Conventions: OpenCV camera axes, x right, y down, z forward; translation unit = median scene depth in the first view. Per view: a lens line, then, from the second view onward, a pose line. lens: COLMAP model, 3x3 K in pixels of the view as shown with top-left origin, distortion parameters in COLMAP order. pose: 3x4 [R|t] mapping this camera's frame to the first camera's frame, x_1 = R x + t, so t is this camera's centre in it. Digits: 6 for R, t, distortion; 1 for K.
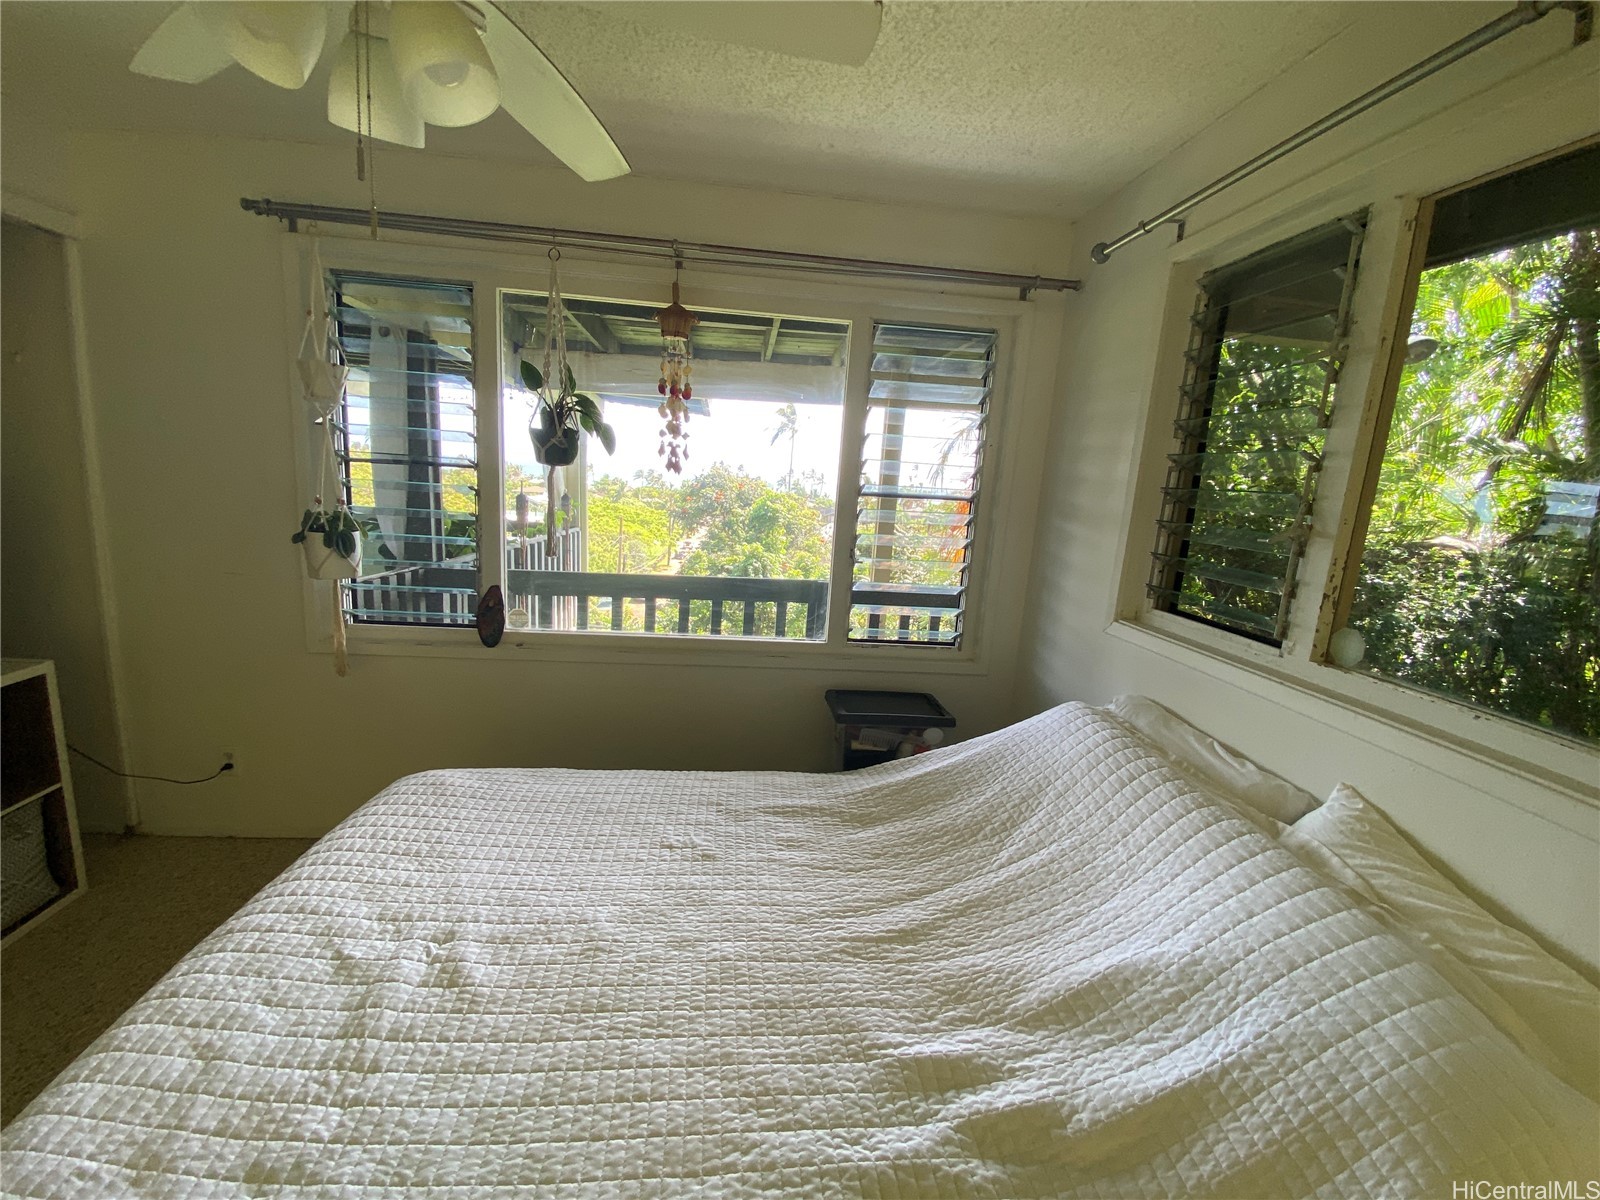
lens RADIAL K [[652.6, 0, 803.5], [0, 652.6, 598.4], [0, 0, 1]] dist [0.005781, -0.010739]
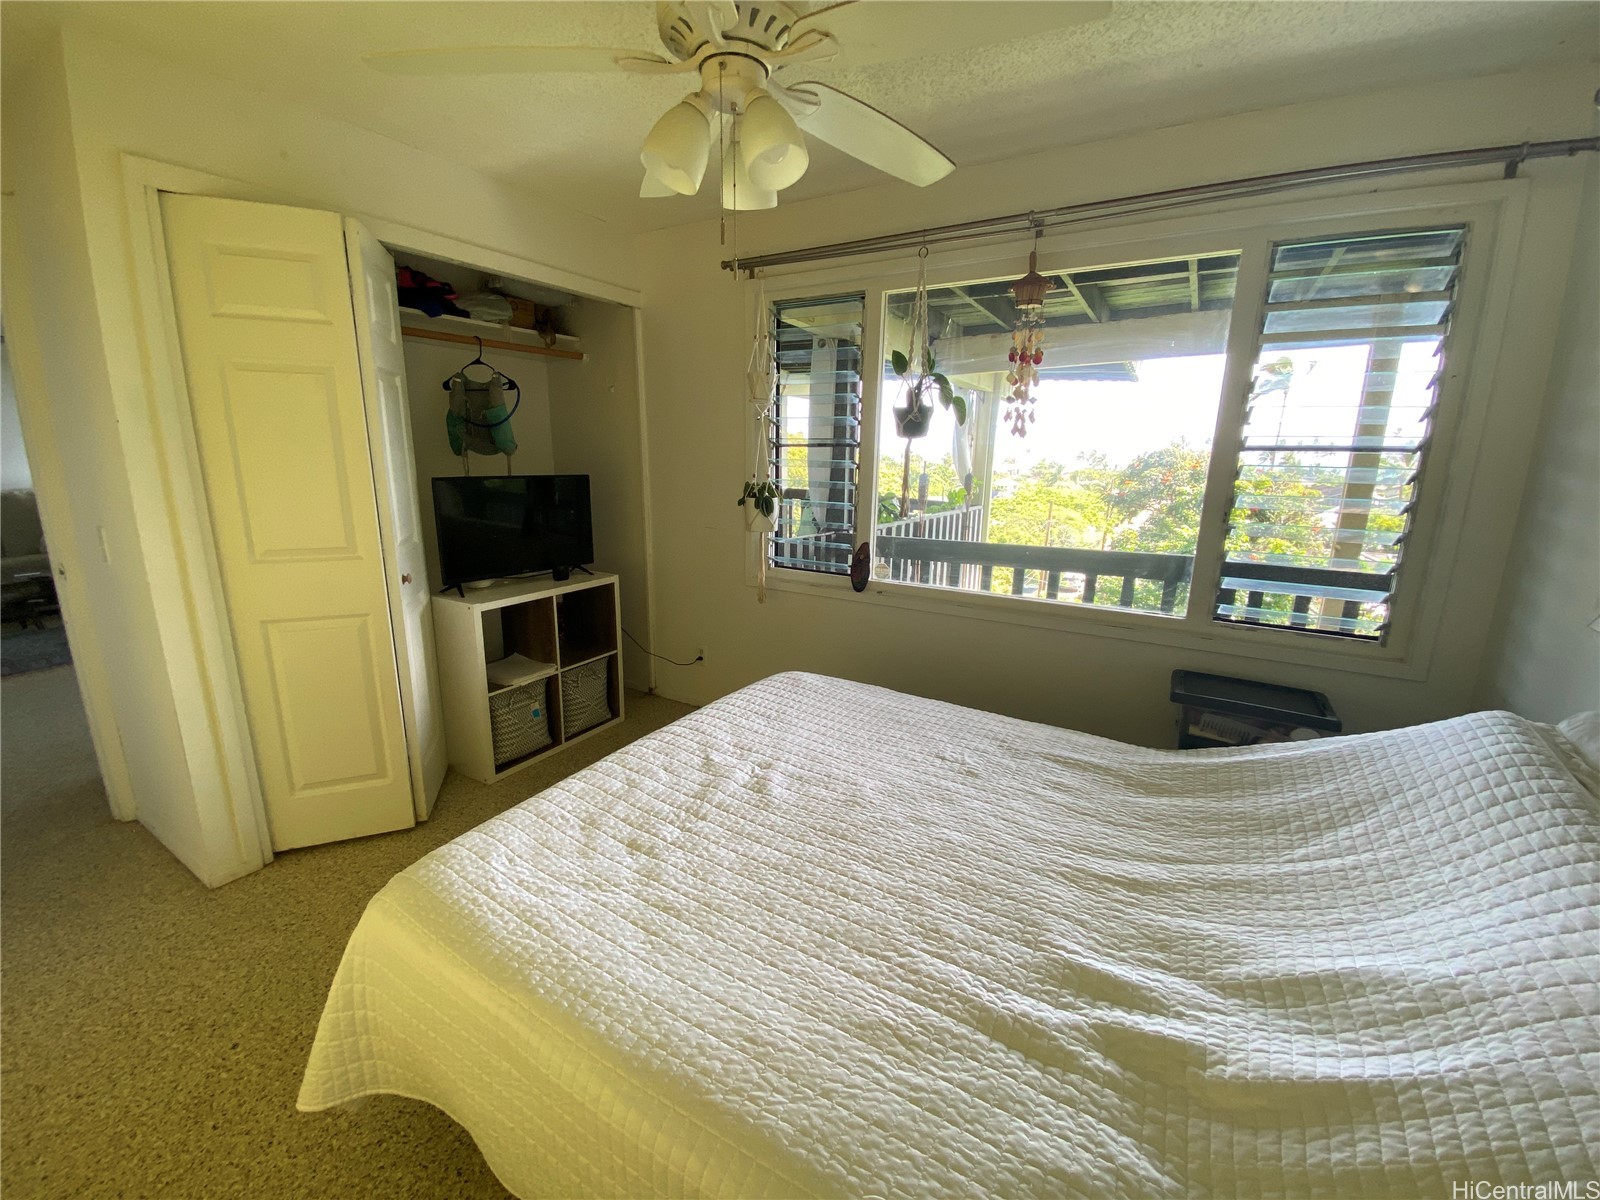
lens RADIAL K [[652.6, 0, 795.4], [0, 652.6, 598.2], [0, 0, 1]] dist [0.005781, -0.010739]
pose [[0.799266, 0.082230, -0.595325, 0.218188], [-0.068999, 0.996600, 0.045021, 0.056907], [0.597003, 0.005093, 0.802223, -0.070899]]
